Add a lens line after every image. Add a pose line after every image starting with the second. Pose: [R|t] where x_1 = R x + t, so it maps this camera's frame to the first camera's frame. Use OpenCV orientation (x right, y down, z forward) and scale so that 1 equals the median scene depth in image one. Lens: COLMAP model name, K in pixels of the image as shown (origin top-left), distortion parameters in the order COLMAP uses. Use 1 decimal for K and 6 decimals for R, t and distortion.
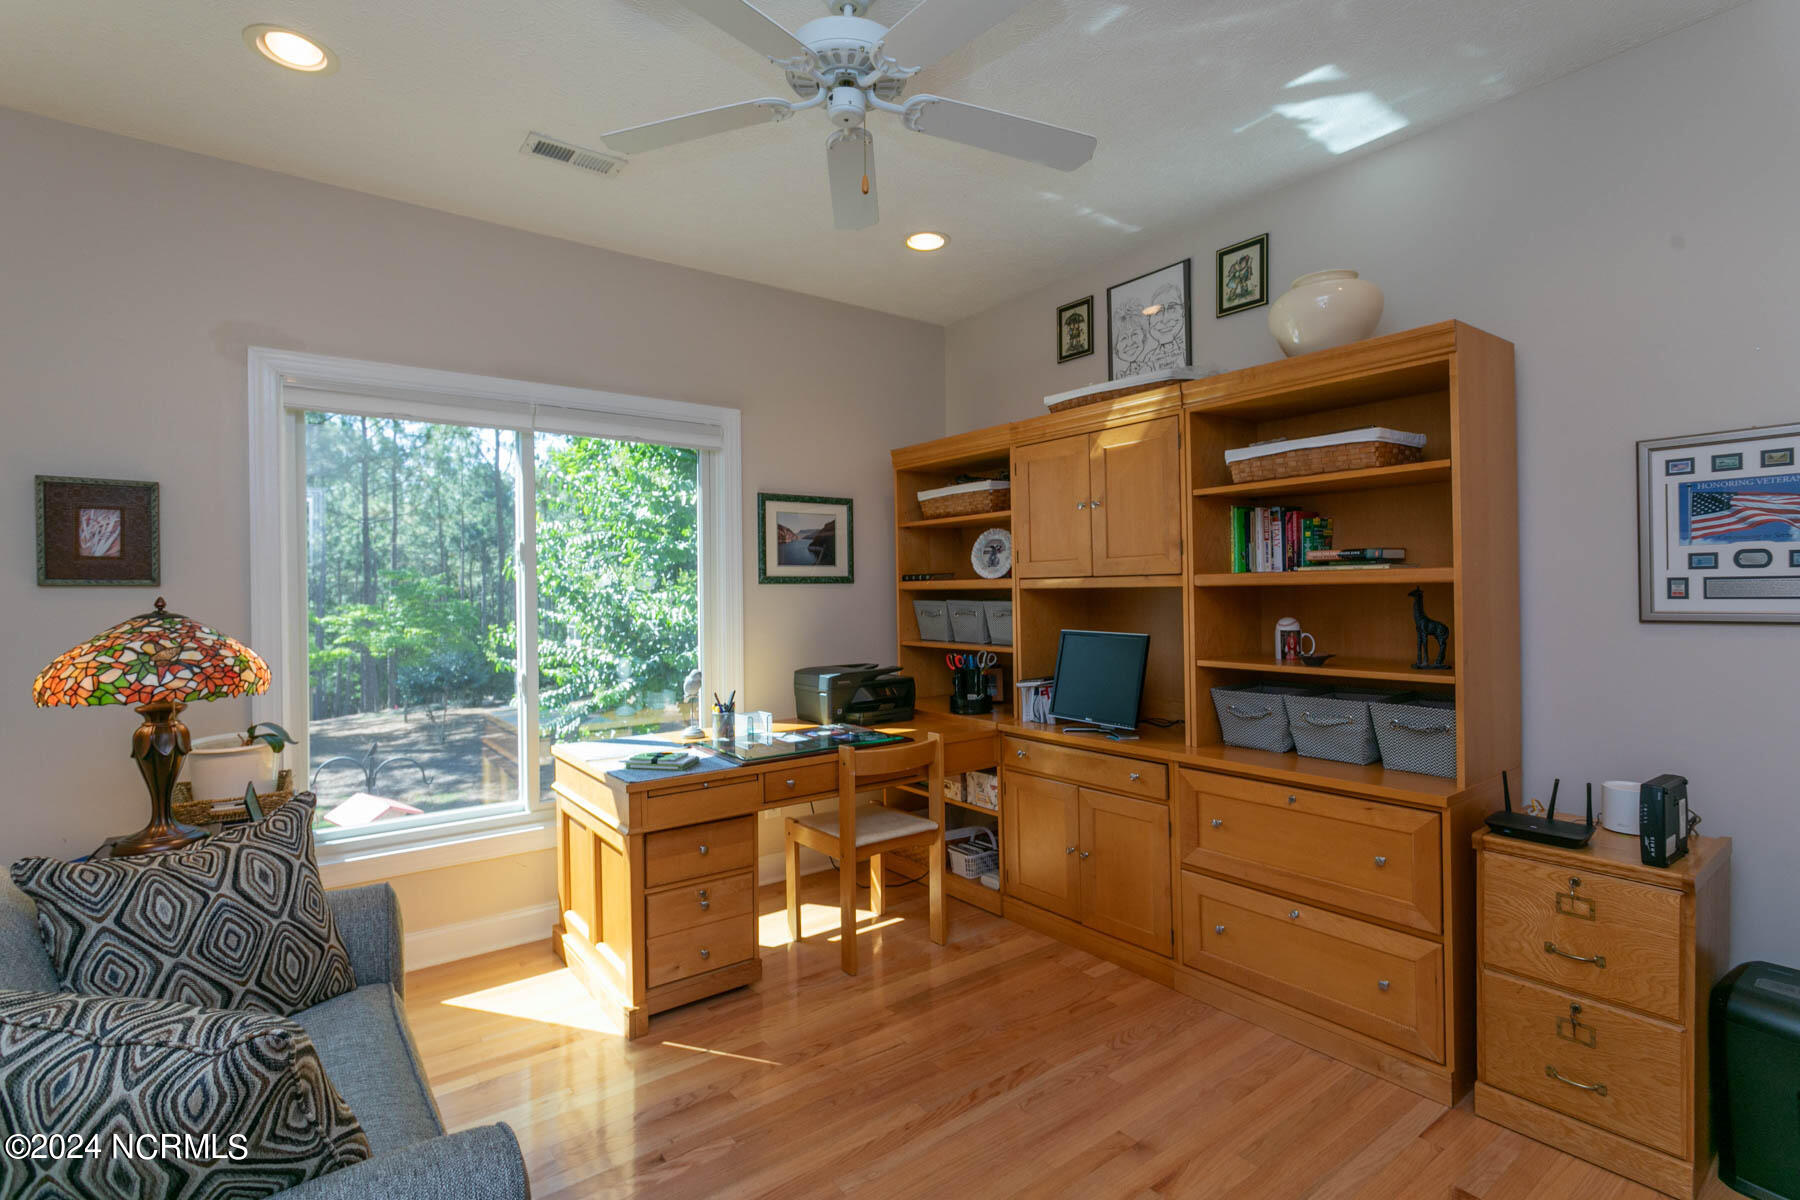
lens RADIAL K [[851.8, 0, 905.2], [0, 851.8, 592.3], [0, 0, 1]] dist [-0.001987, 0.000023]
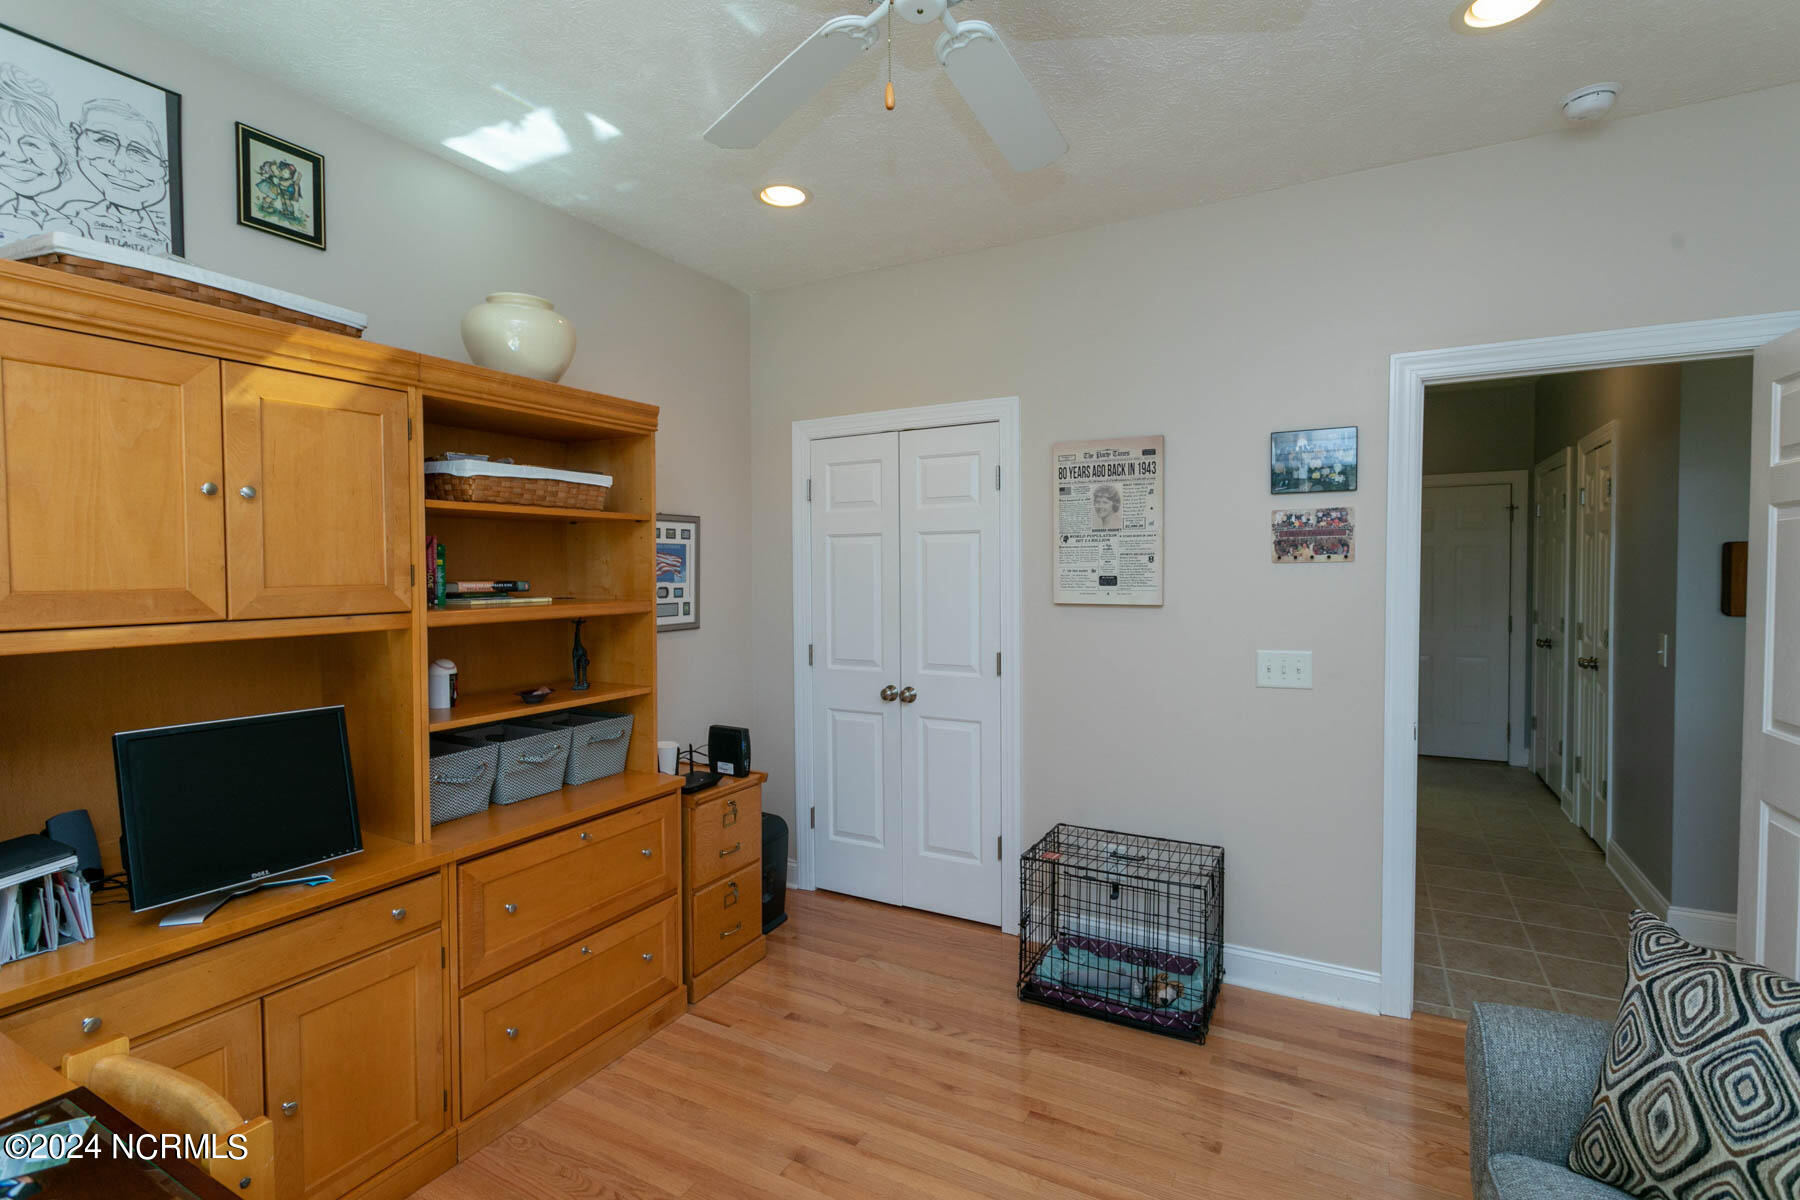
lens RADIAL K [[851.8, 0, 905.2], [0, 851.8, 592.3], [0, 0, 1]] dist [-0.001987, 0.000023]
pose [[-0.417983, -0.006224, 0.908434, -0.519927], [0.016415, 0.999762, 0.014402, -0.041848], [-0.908307, 0.020932, -0.417781, 0.932832]]
